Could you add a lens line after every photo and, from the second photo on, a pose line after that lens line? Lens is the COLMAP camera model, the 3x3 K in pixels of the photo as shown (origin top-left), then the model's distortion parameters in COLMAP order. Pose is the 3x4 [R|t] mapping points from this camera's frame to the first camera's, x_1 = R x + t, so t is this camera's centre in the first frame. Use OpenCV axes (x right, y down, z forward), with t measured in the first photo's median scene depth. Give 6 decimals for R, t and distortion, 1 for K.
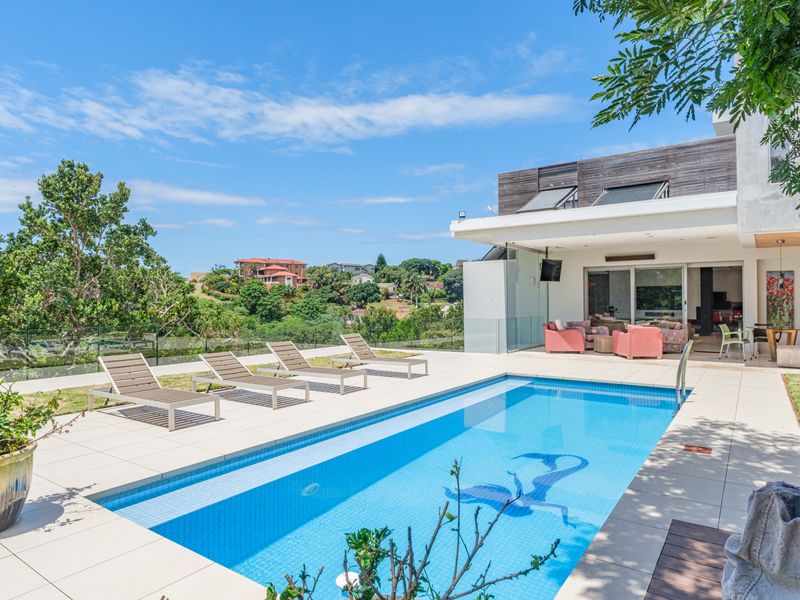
lens RADIAL K [[496.1, 0, 400.0], [0, 496.1, 300.0], [0, 0, 1]] dist [-0.000023, -0.000025]
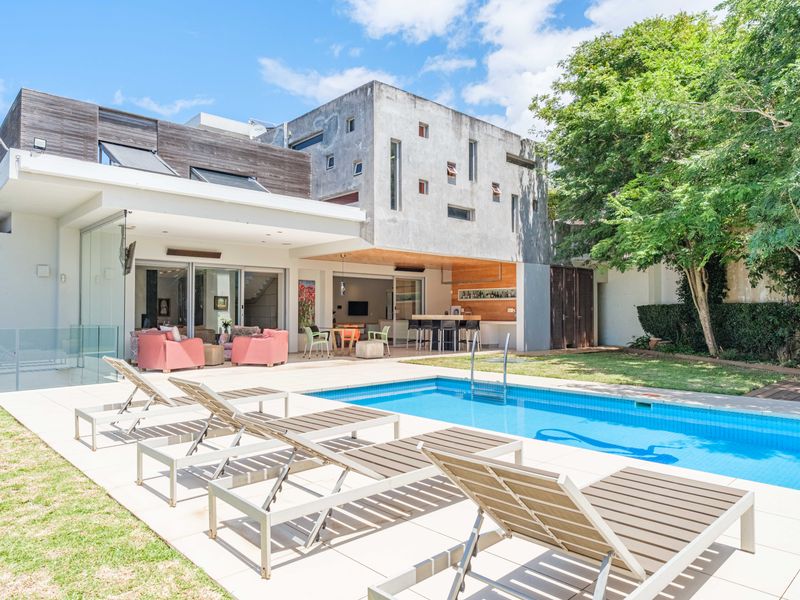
lens RADIAL K [[533.6, 0, 400.0], [0, 533.6, 300.0], [0, 0, 1]] dist [0.021679, -0.000096]
pose [[0.200613, 0.029480, 0.979227, -0.399391], [-0.001752, 0.999556, -0.029733, 0.023307], [-0.979669, 0.004249, 0.200575, 0.510212]]
